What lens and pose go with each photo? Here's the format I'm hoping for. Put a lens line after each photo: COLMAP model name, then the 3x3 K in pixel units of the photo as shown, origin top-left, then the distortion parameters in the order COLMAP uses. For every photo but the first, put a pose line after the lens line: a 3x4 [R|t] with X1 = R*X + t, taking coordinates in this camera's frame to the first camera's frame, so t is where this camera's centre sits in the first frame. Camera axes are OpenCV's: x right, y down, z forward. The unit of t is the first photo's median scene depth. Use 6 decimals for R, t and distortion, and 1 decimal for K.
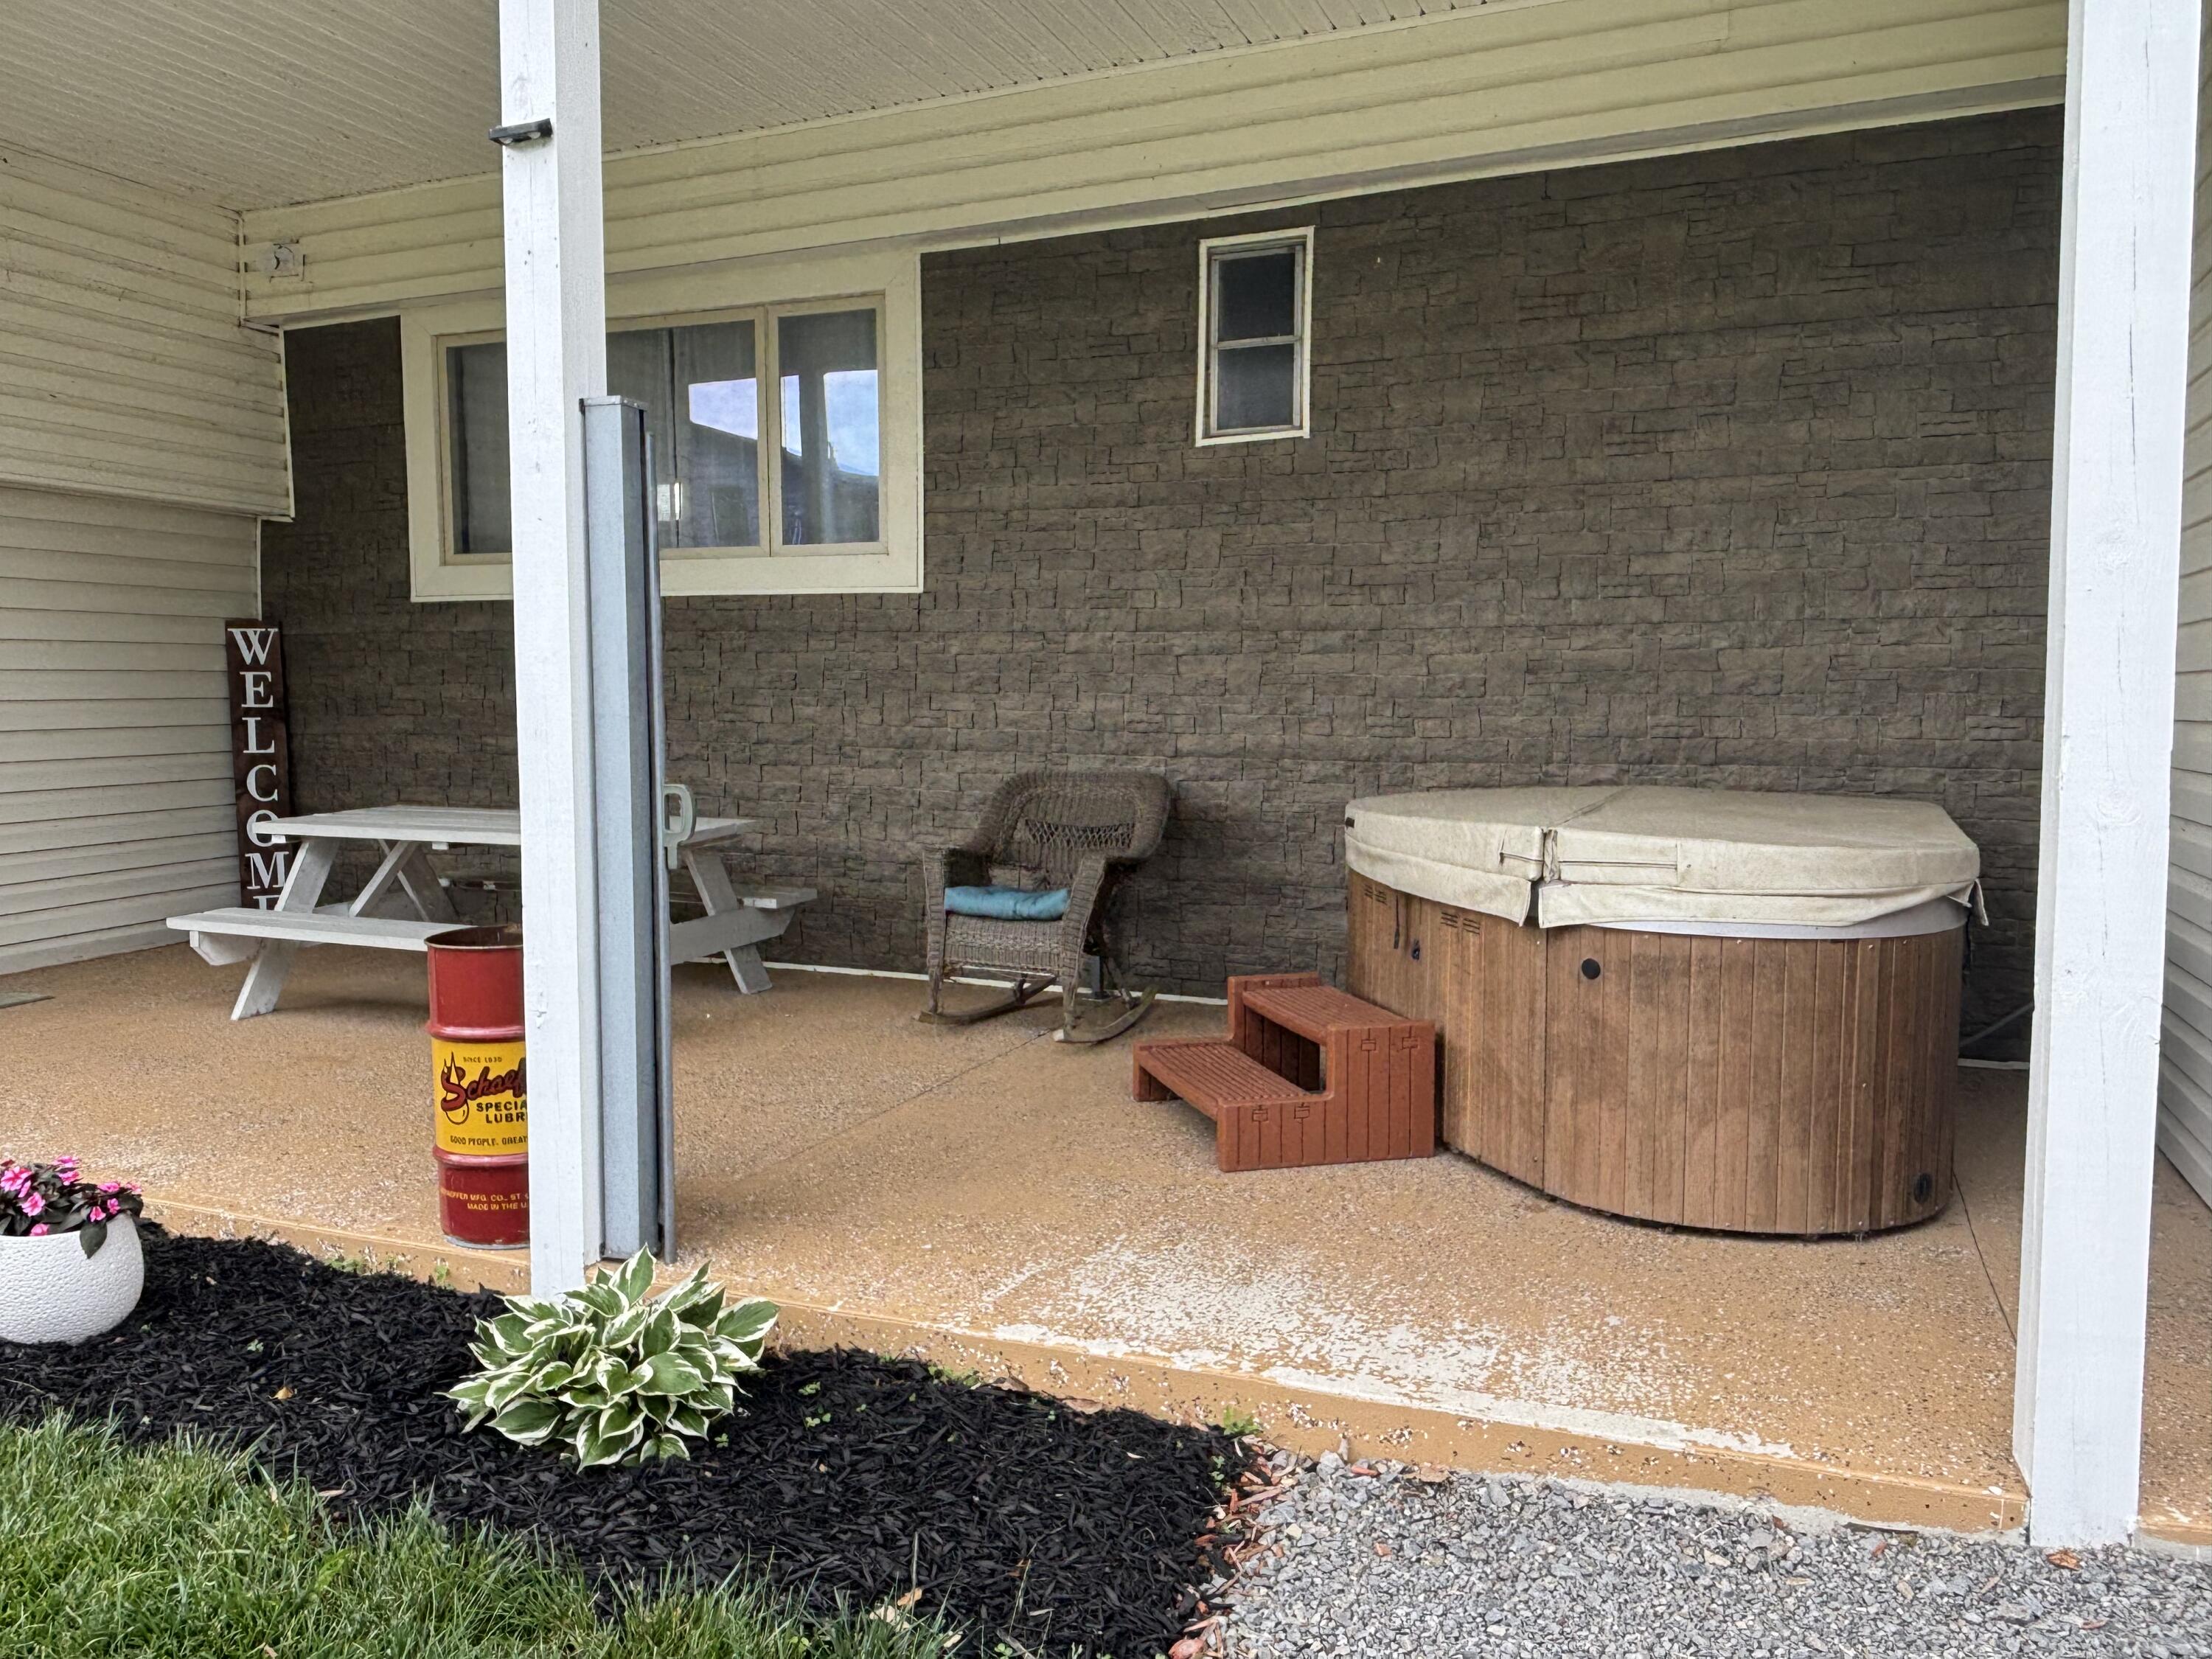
lens RADIAL K [[1579.8, 0, 1106.0], [0, 1579.8, 829.5], [0, 0, 1]] dist [0.000172, 0.000060]
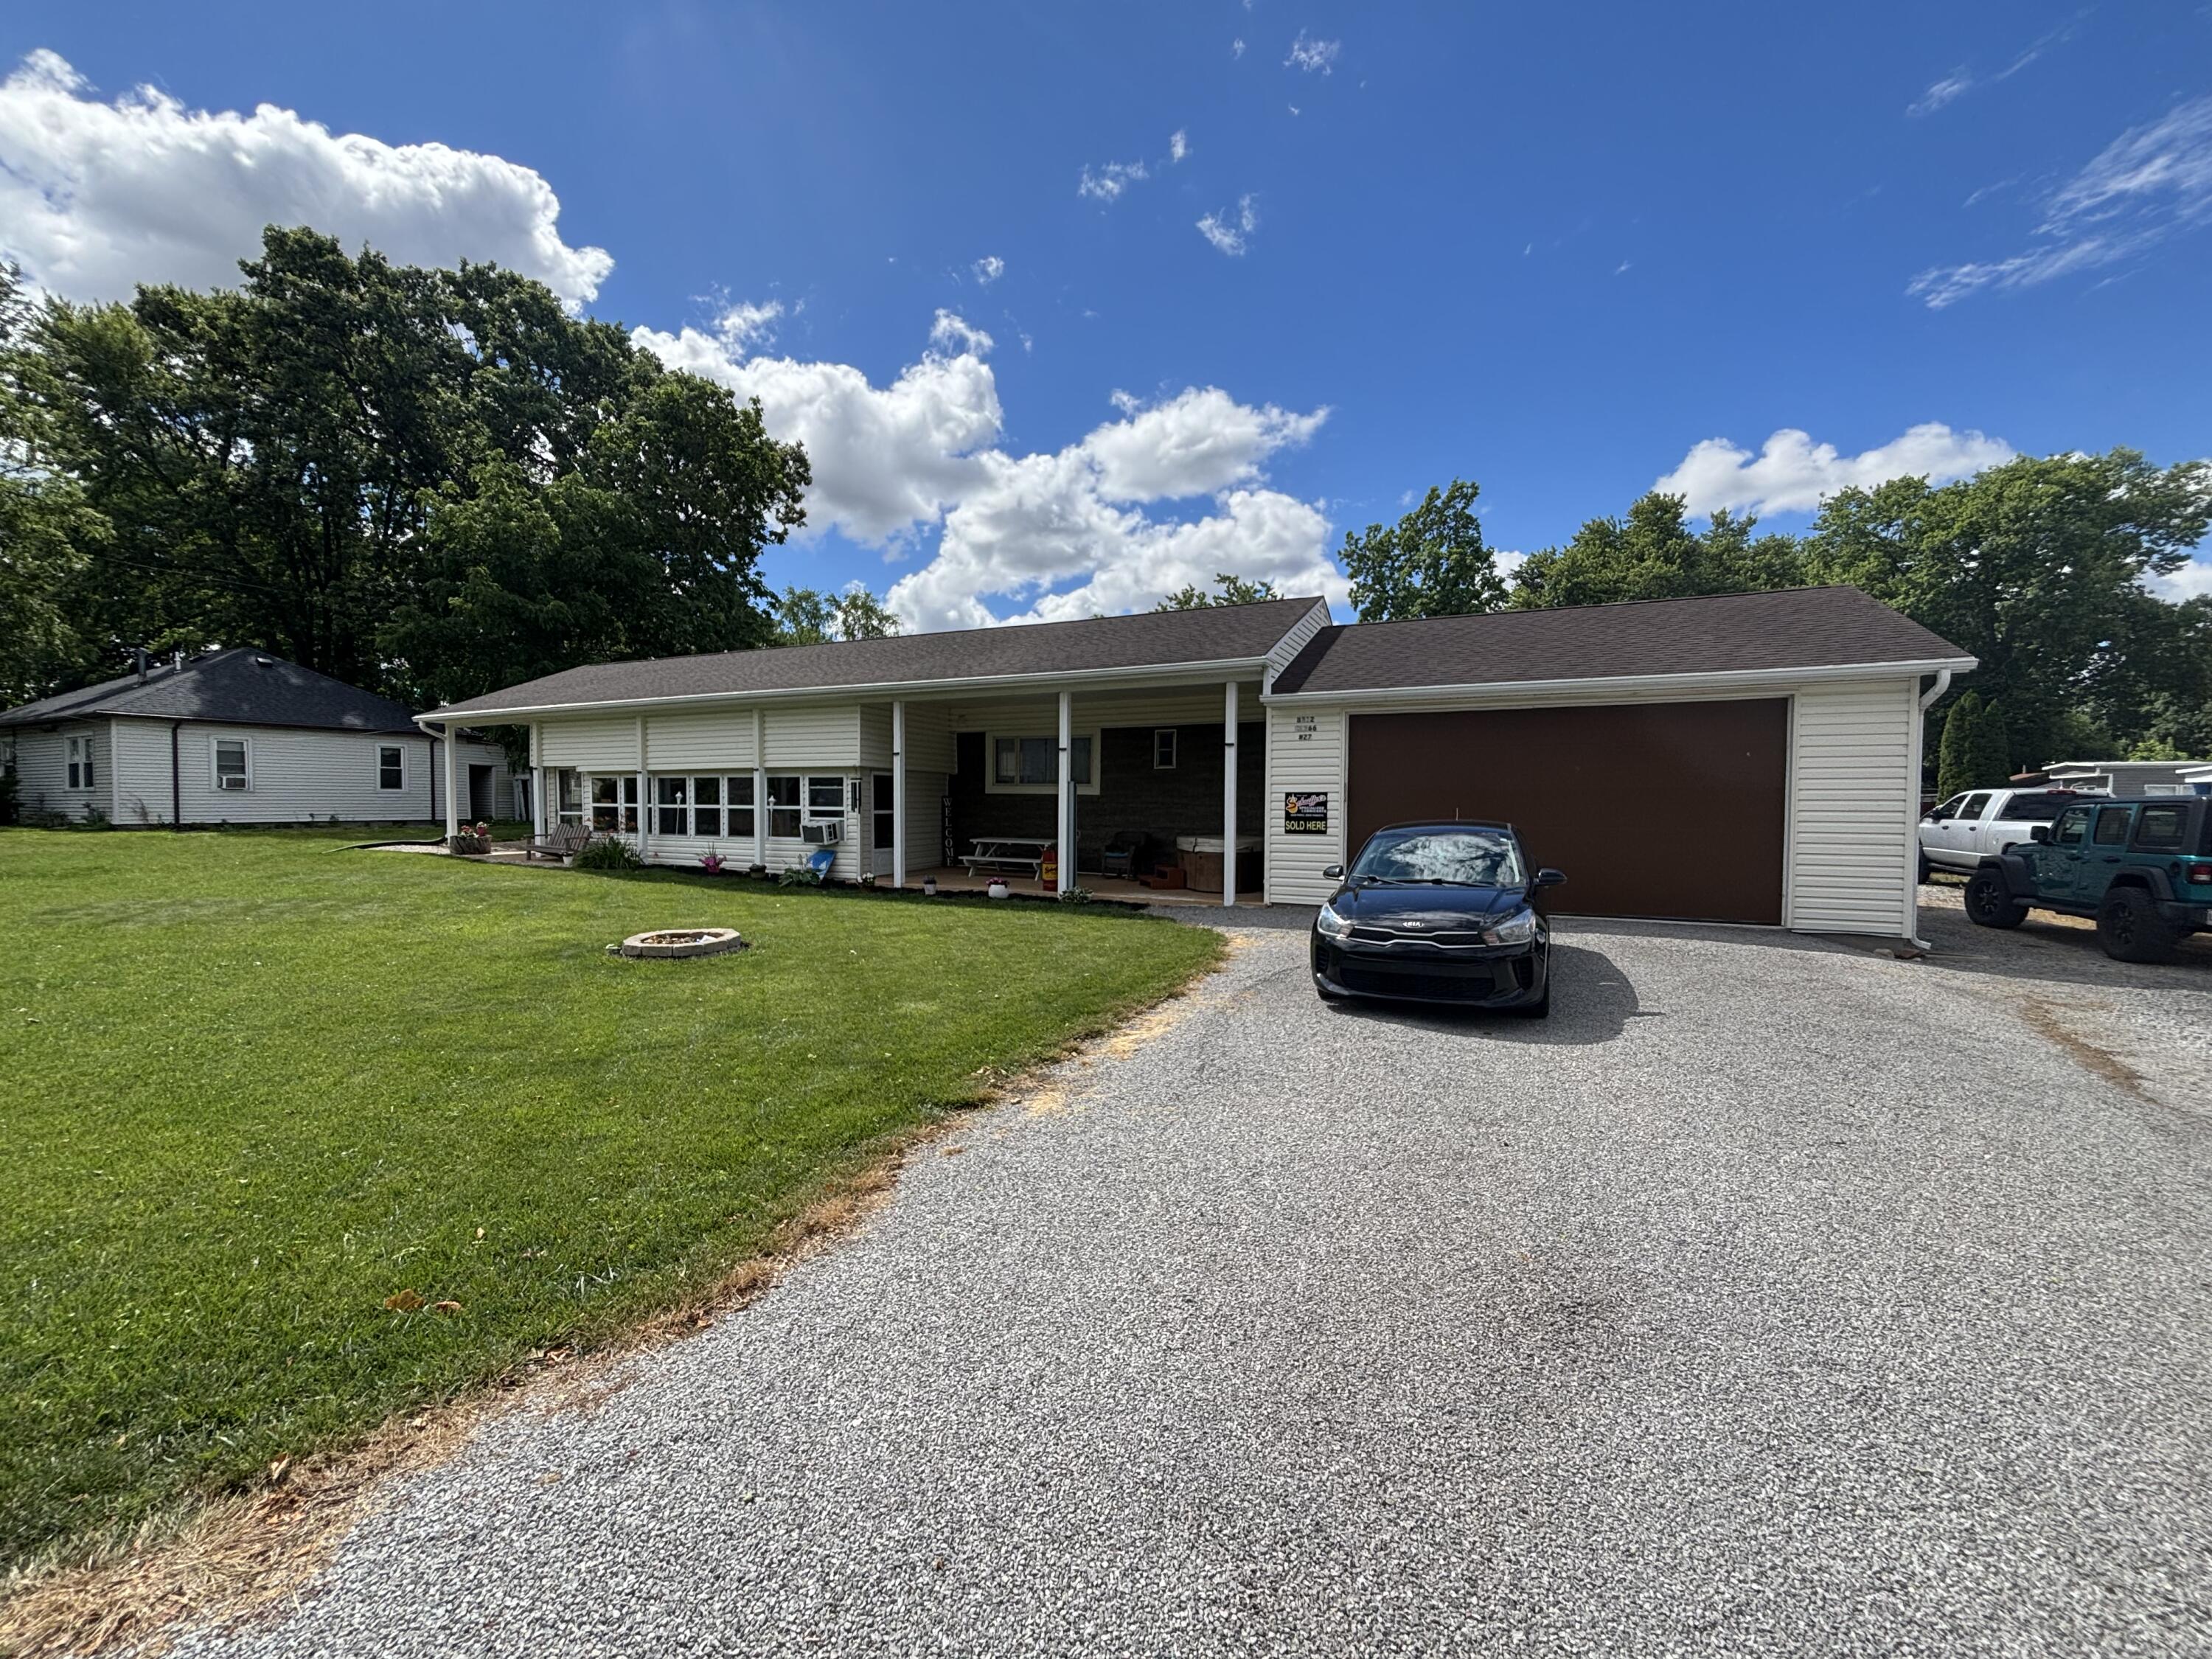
lens RADIAL K [[887.7, 0, 1071.8], [0, 887.7, 801.0], [0, 0, 1]] dist [0.003929, -0.000225]
pose [[0.997331, 0.015709, -0.071304, -0.001302], [-0.021976, 0.995880, -0.087980, 0.121763], [0.069629, 0.089312, 0.993567, -1.903342]]
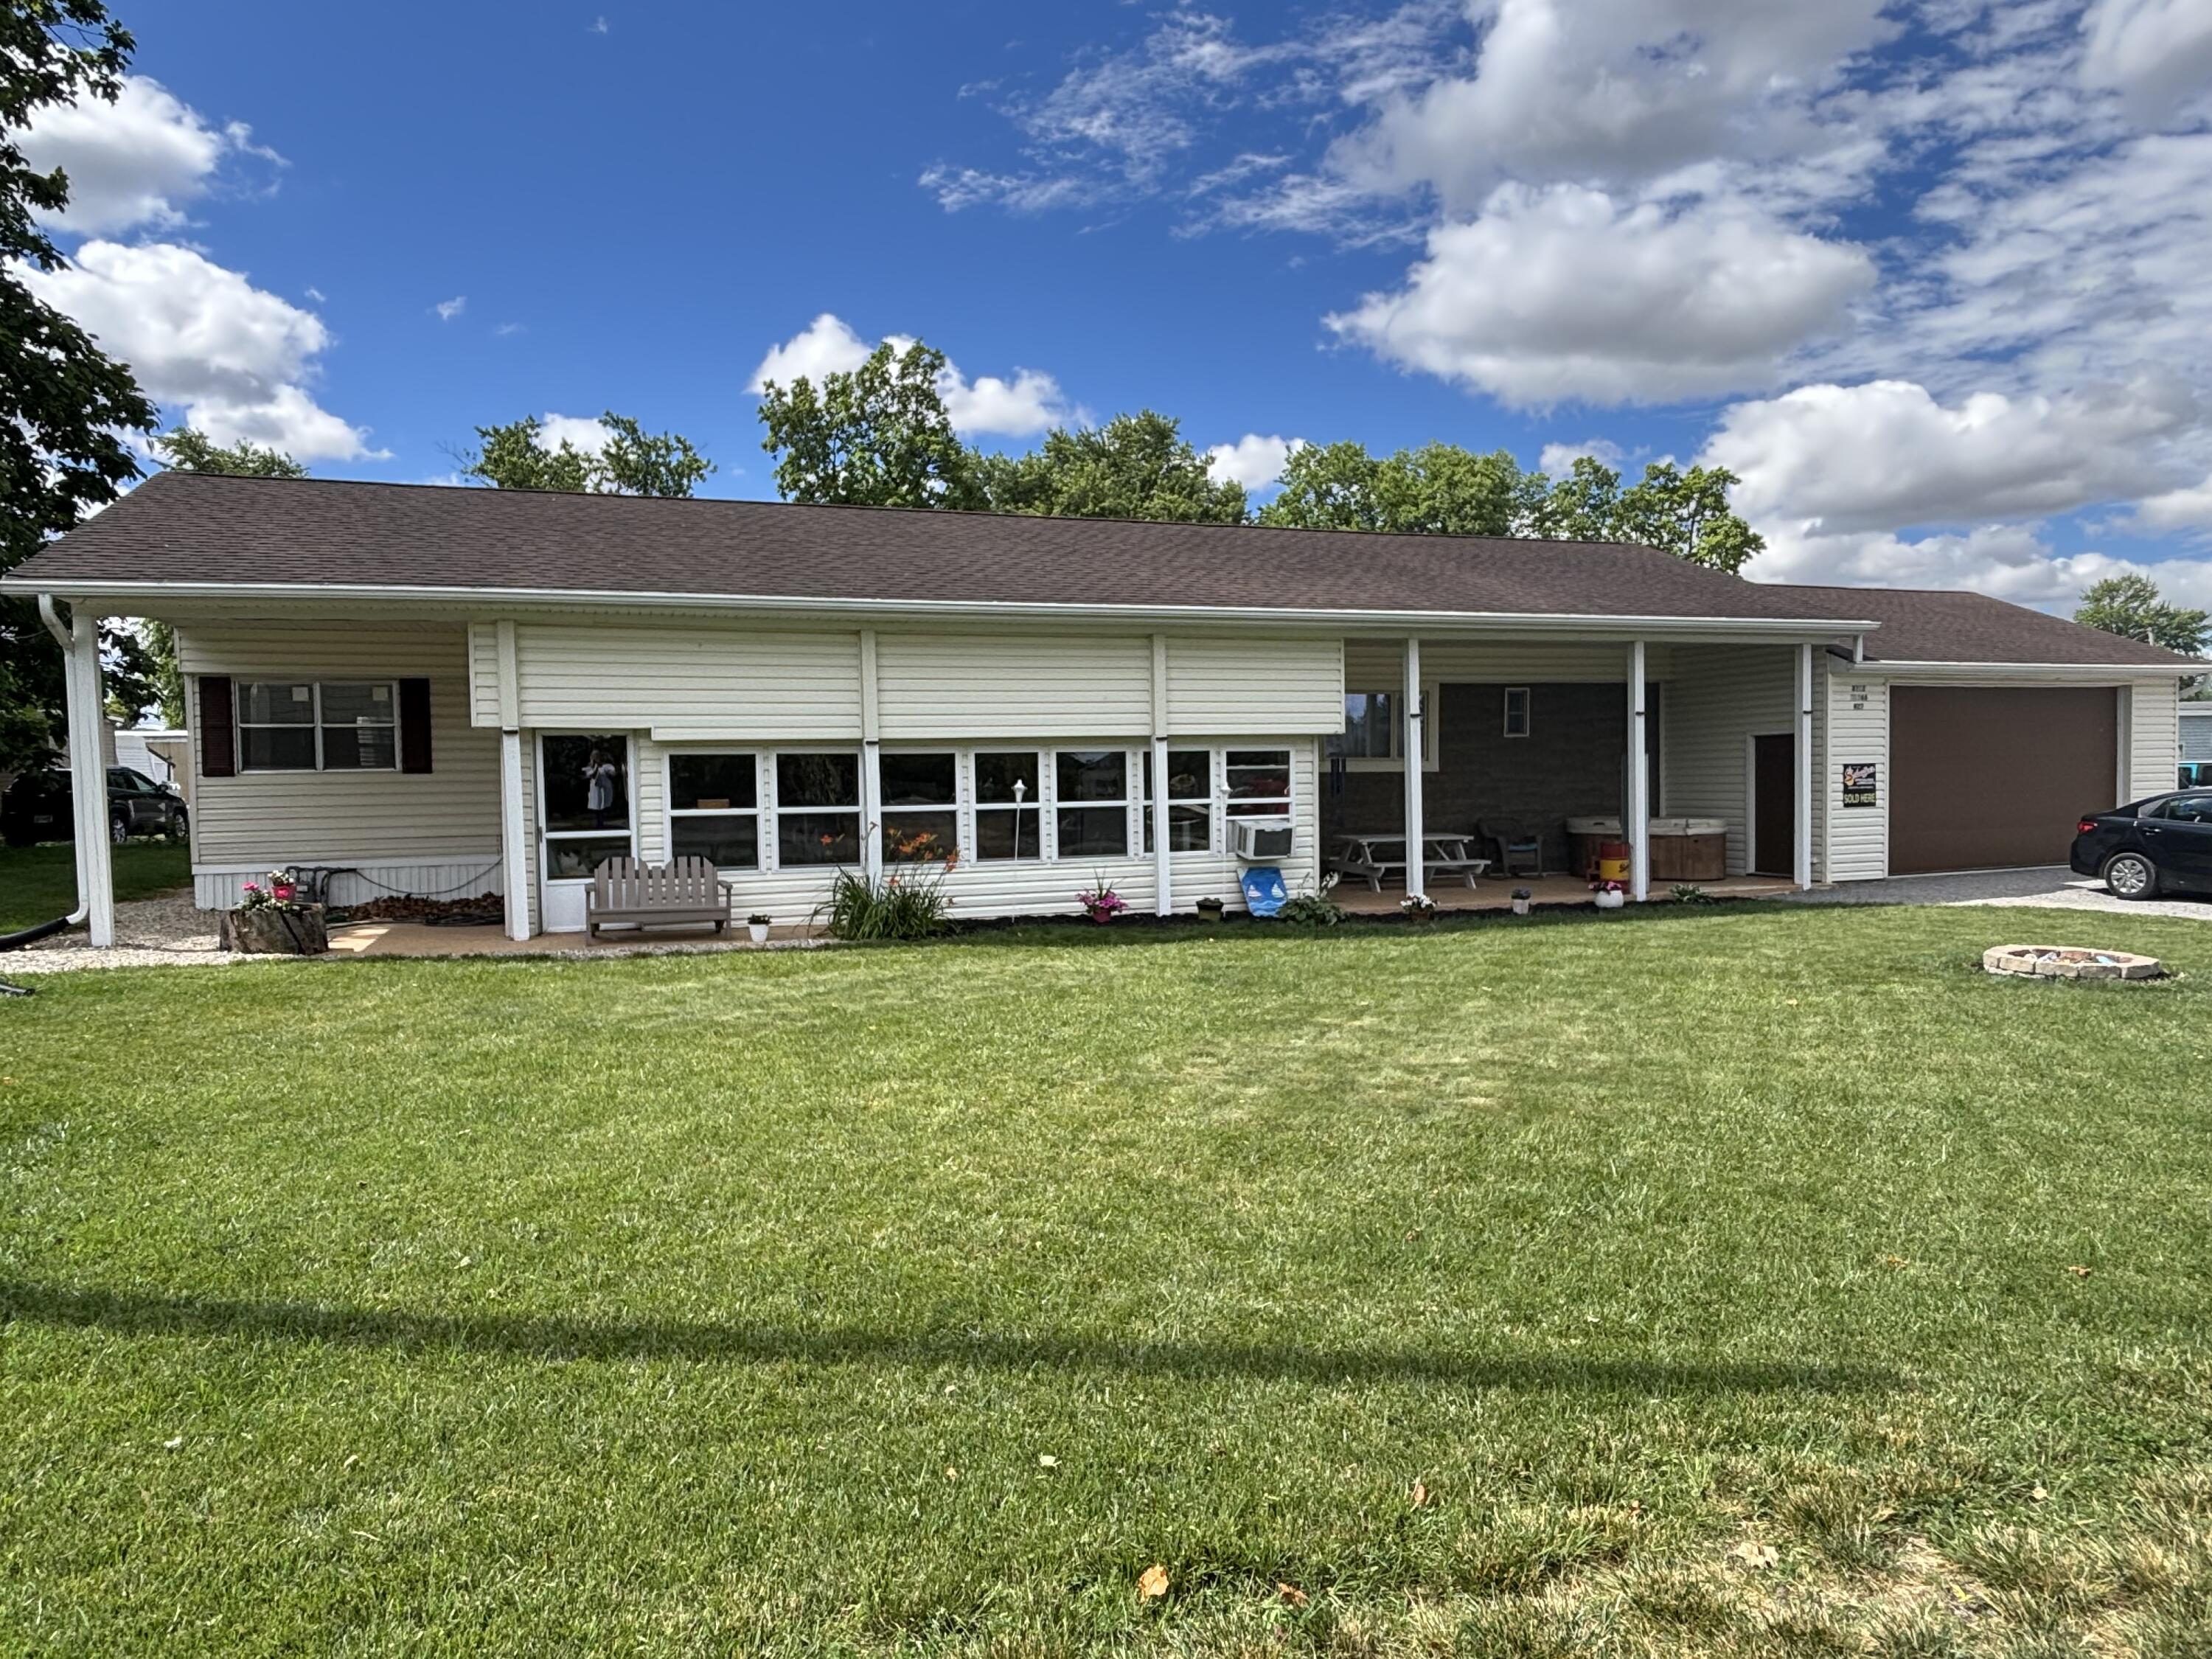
lens RADIAL K [[1337.2, 0, 1042.9], [0, 1337.2, 790.8], [0, 0, 1]] dist [0.001850, -0.000930]
pose [[0.775884, -0.012490, 0.630752, -3.078615], [0.064634, 0.996117, -0.059781, 0.023403], [-0.627556, 0.087151, 0.773678, -0.917116]]
